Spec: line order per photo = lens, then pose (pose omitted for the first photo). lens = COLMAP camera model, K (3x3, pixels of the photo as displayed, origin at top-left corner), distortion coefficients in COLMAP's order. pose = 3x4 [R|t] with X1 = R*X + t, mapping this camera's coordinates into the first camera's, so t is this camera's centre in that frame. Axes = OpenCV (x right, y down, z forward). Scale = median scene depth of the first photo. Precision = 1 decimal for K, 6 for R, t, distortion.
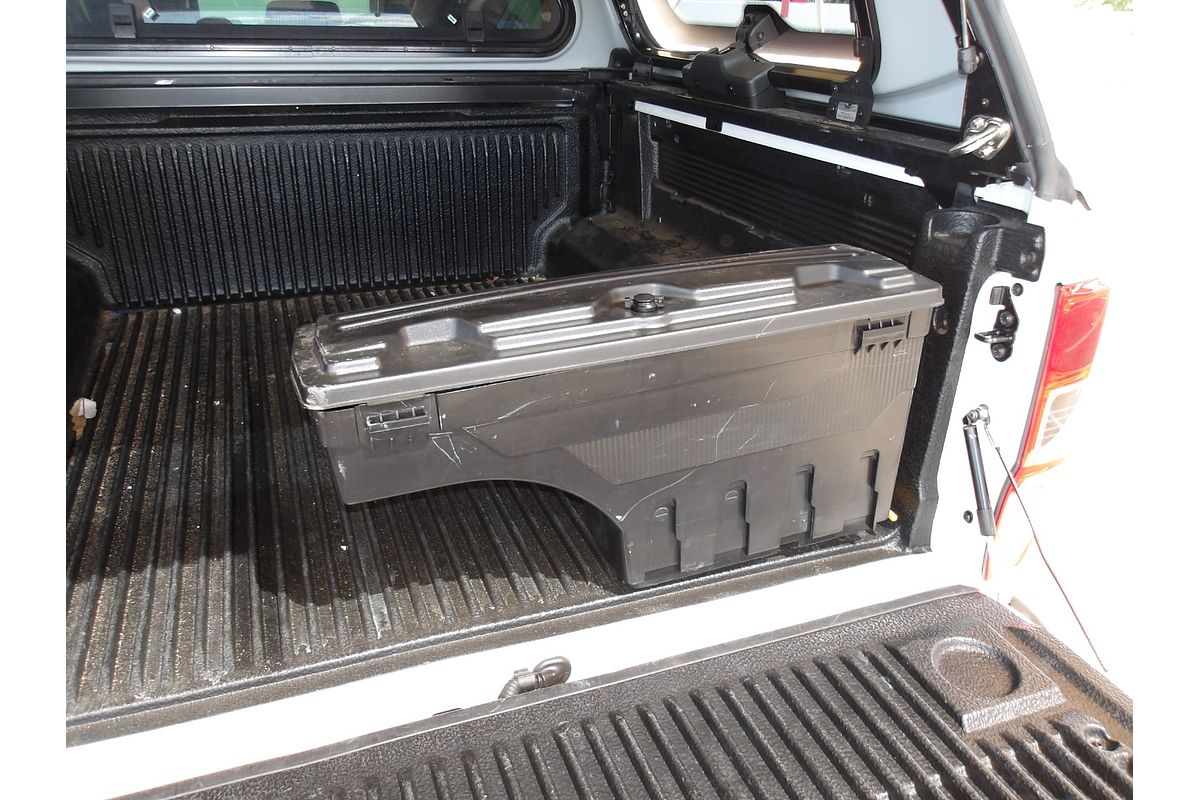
lens RADIAL K [[874.8, 0, 605.5], [0, 874.8, 399.0], [0, 0, 1]] dist [0.005969, 0.007277]
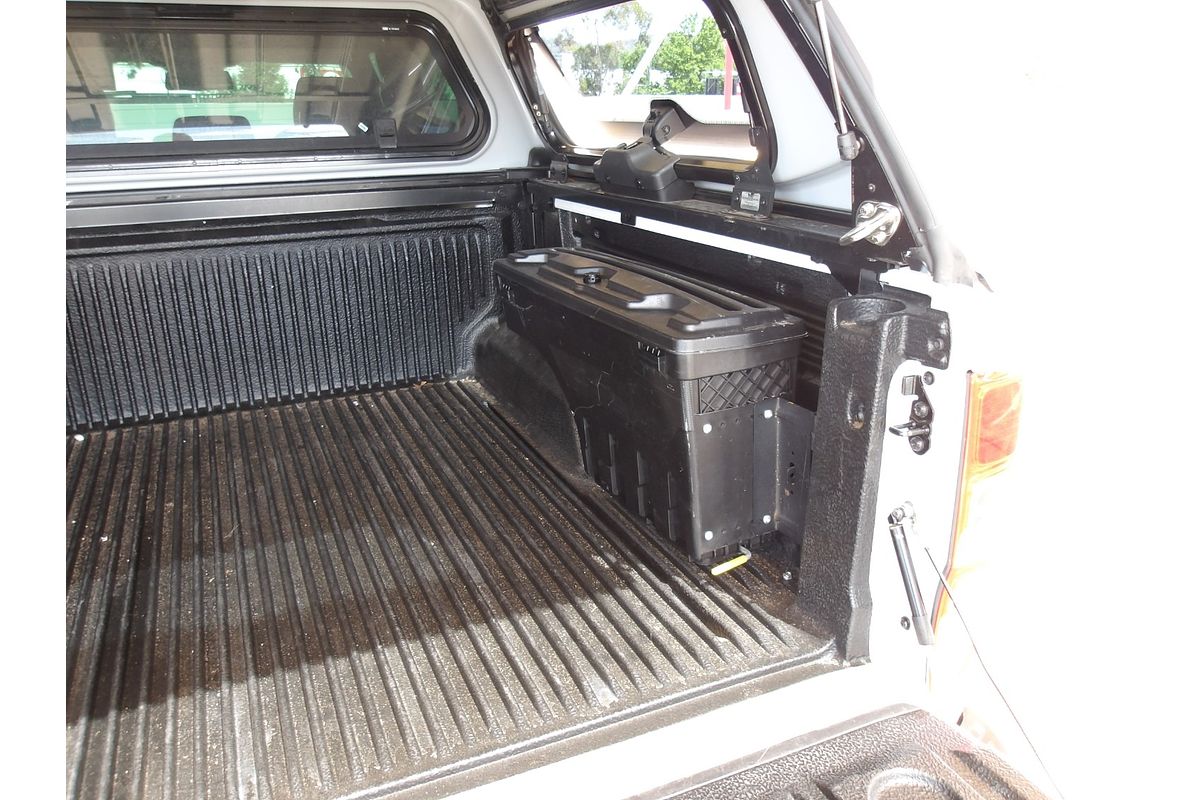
lens RADIAL K [[874.8, 0, 605.5], [0, 874.8, 399.0], [0, 0, 1]] dist [0.005969, 0.007277]
pose [[0.997943, -0.055529, 0.032039, 0.072109], [0.058415, 0.993511, -0.097590, -0.024382], [-0.026412, 0.099260, 0.994711, 0.060201]]
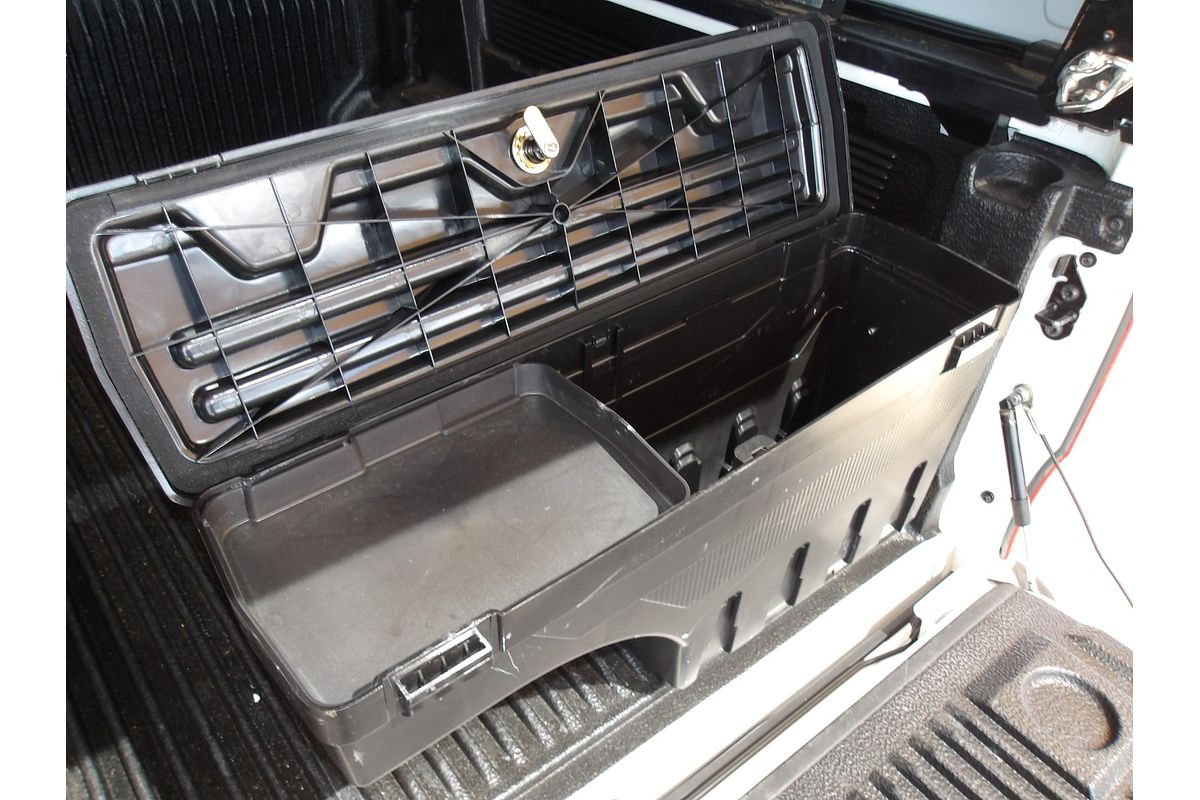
lens RADIAL K [[881.4, 0, 600.0], [0, 881.4, 400.0], [0, 0, 1]] dist [-0.001536, -0.003139]
pose [[0.951728, -0.145622, 0.270201, -0.165120], [0.082931, 0.969551, 0.230421, -0.175714], [-0.295528, -0.196890, 0.934825, 0.257776]]
